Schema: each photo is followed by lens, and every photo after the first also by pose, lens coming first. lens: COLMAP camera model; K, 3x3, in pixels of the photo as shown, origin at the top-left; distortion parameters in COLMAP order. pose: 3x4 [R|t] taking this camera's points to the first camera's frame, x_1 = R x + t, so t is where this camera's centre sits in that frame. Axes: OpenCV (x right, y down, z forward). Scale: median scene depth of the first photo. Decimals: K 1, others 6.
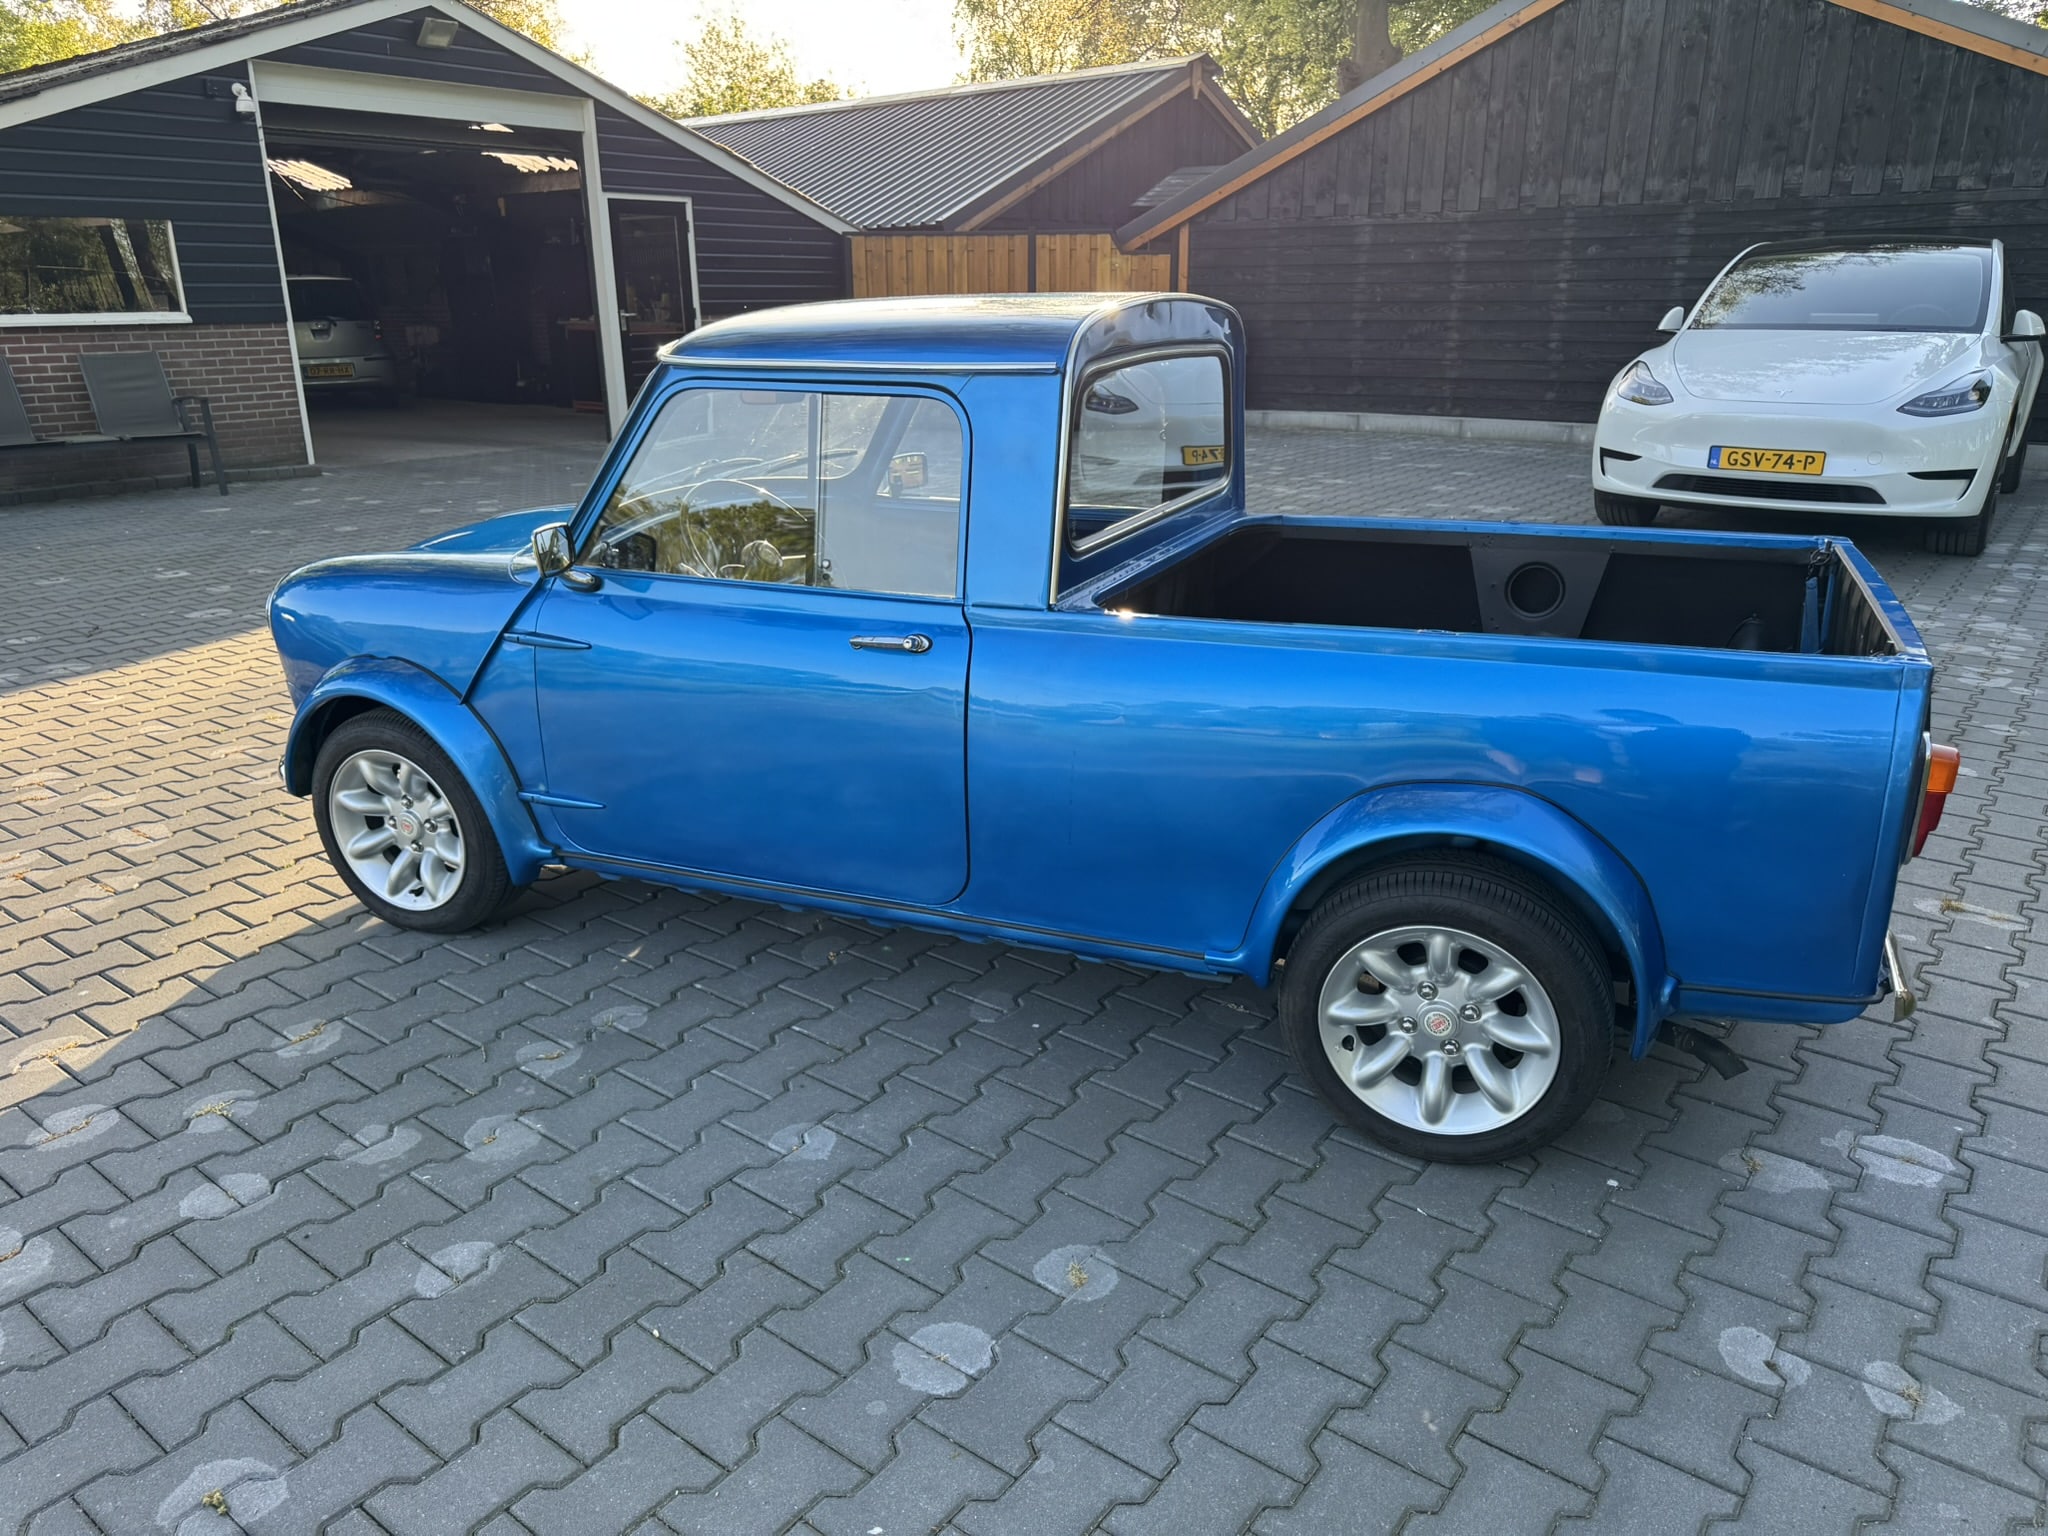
lens RADIAL K [[1428.3, 0, 1024.0], [0, 1428.3, 768.0], [0, 0, 1]] dist [0.021820, -0.028115]
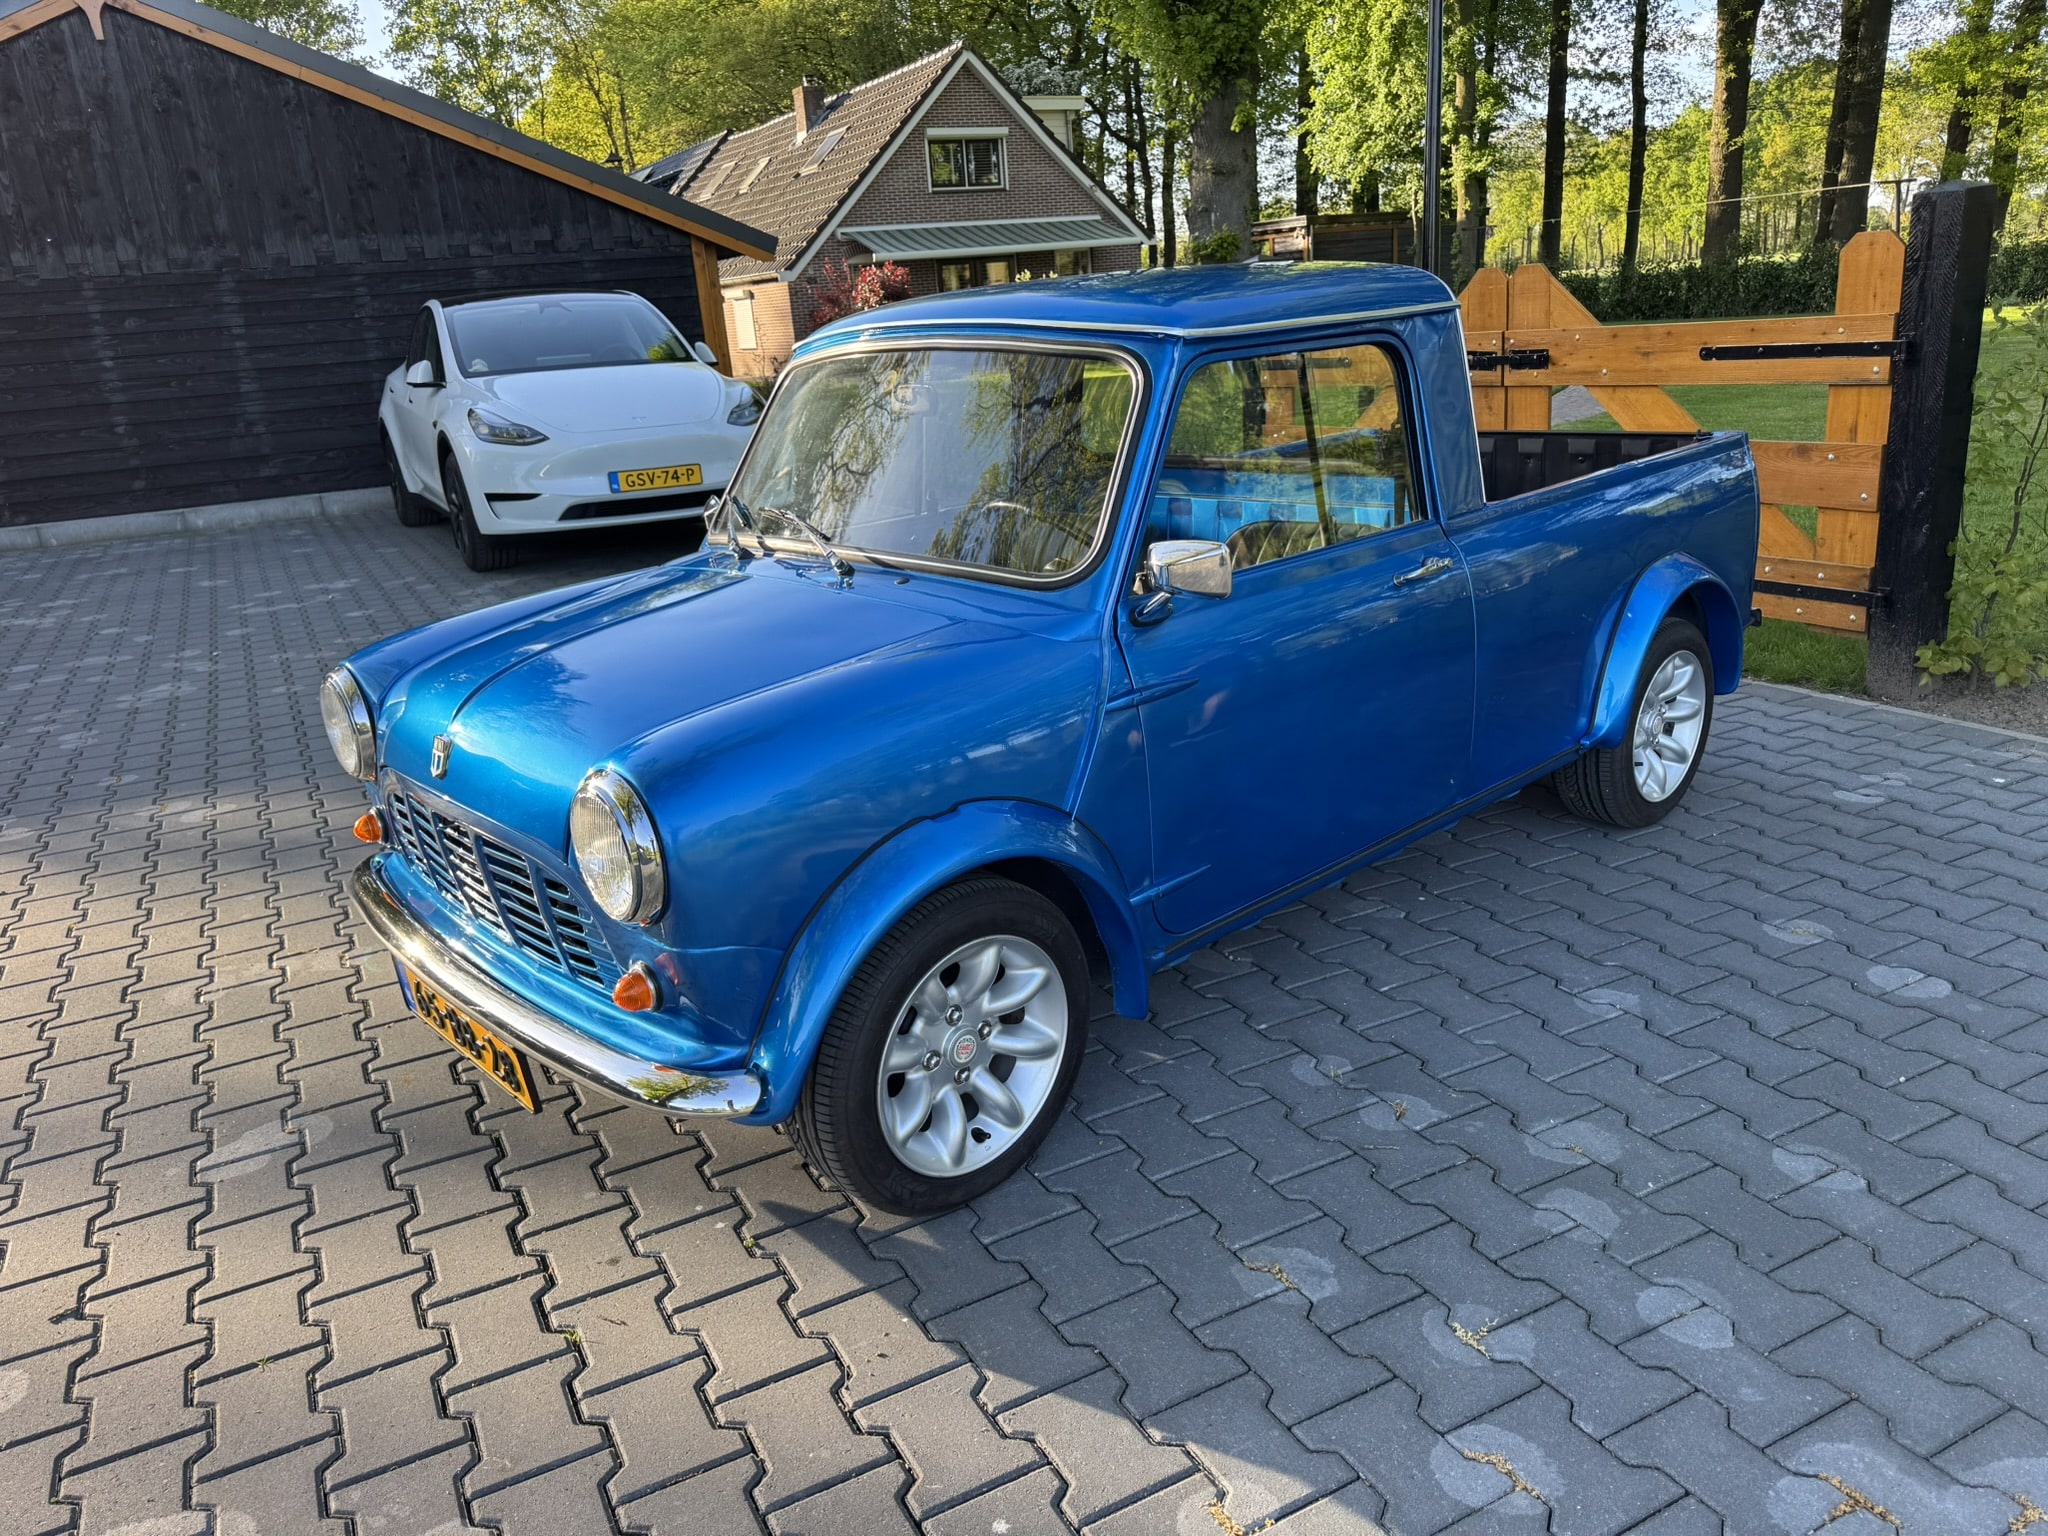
lens RADIAL K [[1428.3, 0, 1024.0], [0, 1428.3, 768.0], [0, 0, 1]] dist [0.021820, -0.028115]
pose [[0.426954, -0.298689, 0.853519, -0.781721], [0.347536, 0.925581, 0.150060, -0.142888], [-0.834823, 0.232560, 0.498986, 0.496780]]
